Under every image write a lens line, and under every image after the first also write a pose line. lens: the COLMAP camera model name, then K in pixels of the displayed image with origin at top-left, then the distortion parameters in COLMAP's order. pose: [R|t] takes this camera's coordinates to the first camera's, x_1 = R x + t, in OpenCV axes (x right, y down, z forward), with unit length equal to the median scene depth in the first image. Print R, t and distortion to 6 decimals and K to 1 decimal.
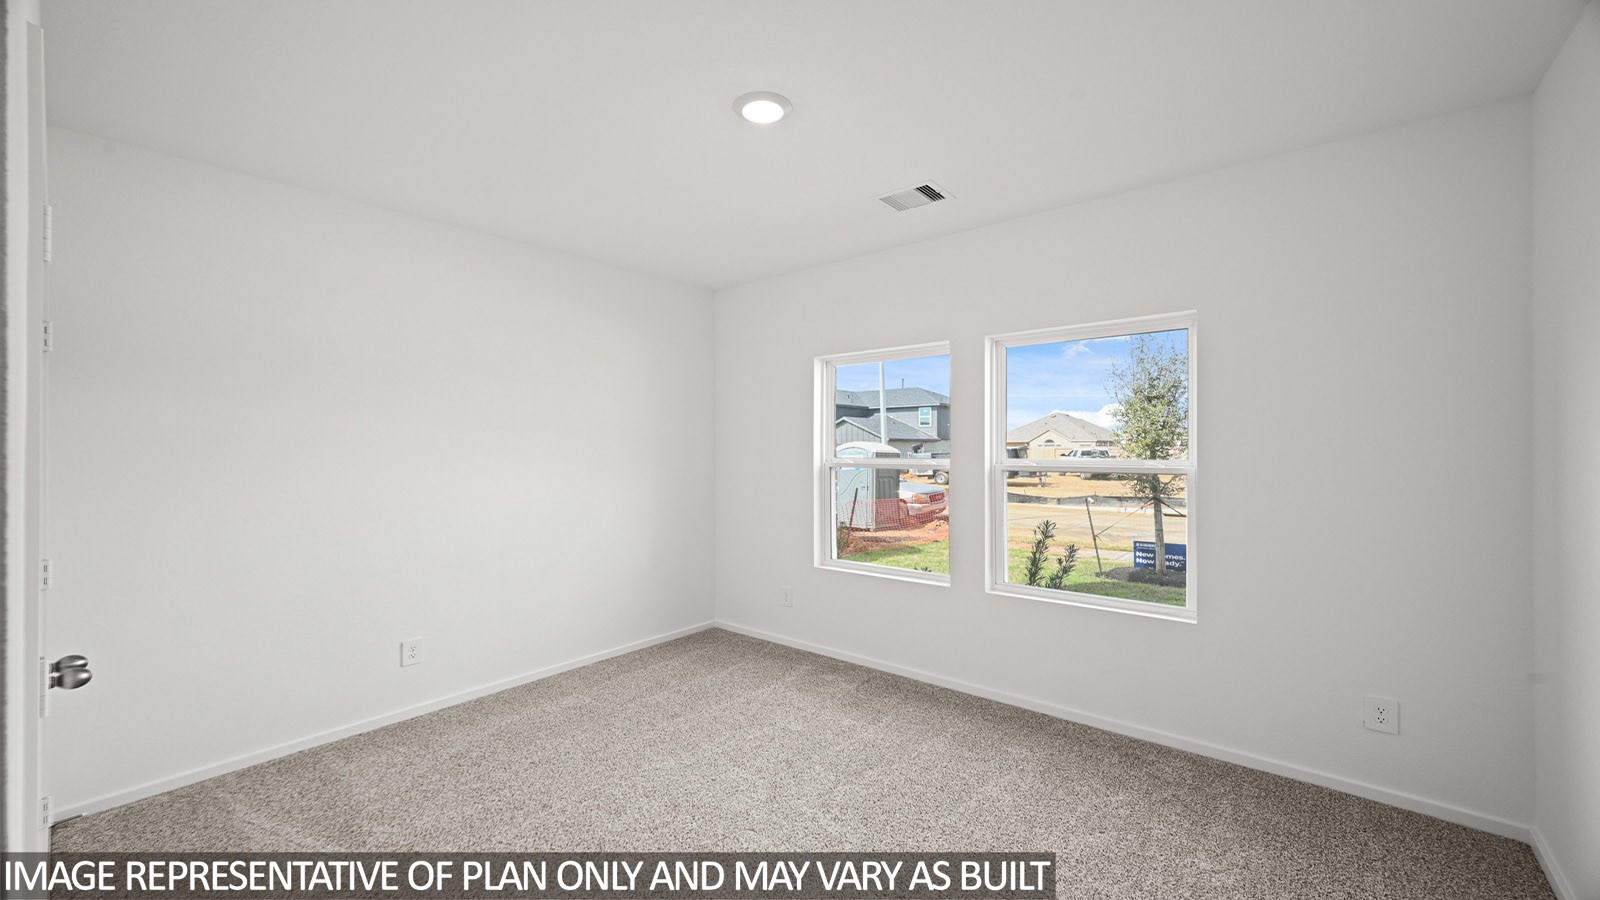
lens RADIAL K [[630.5, 0, 801.5], [0, 630.5, 455.9], [0, 0, 1]] dist [-0.000156, 0.000295]
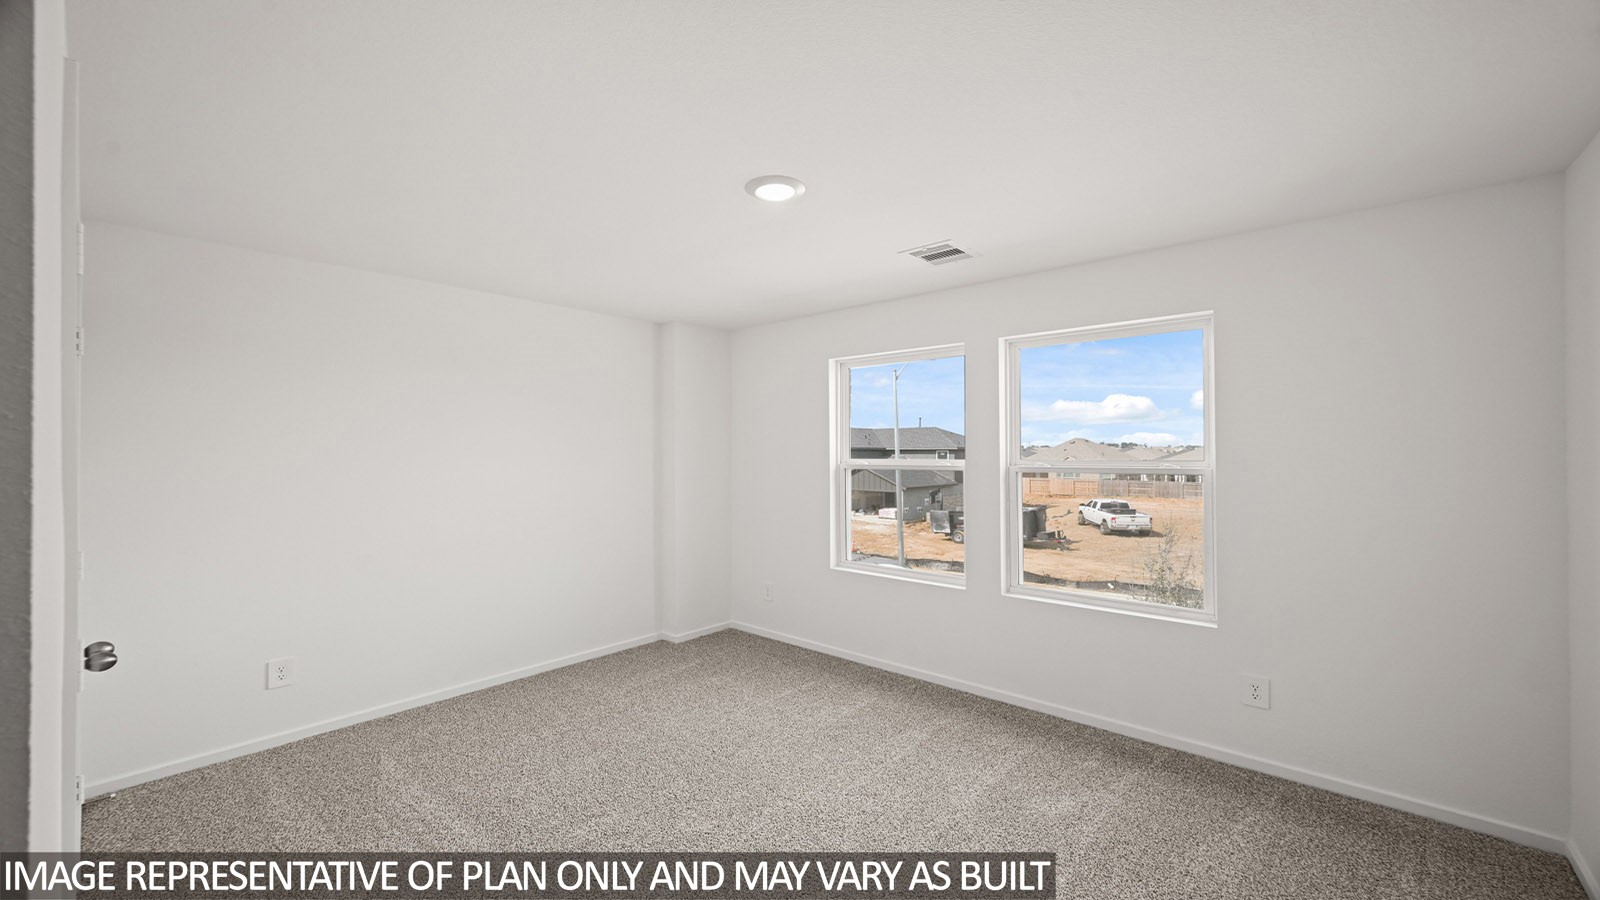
lens RADIAL K [[661.5, 0, 841.8], [0, 661.5, 455.2], [0, 0, 1]] dist [0.001553, 0.000225]
pose [[0.999834, 0.001851, -0.018148, 0.081323], [-0.001915, 0.999992, -0.003475, -0.000066], [0.018141, 0.003509, 0.999829, -0.069309]]
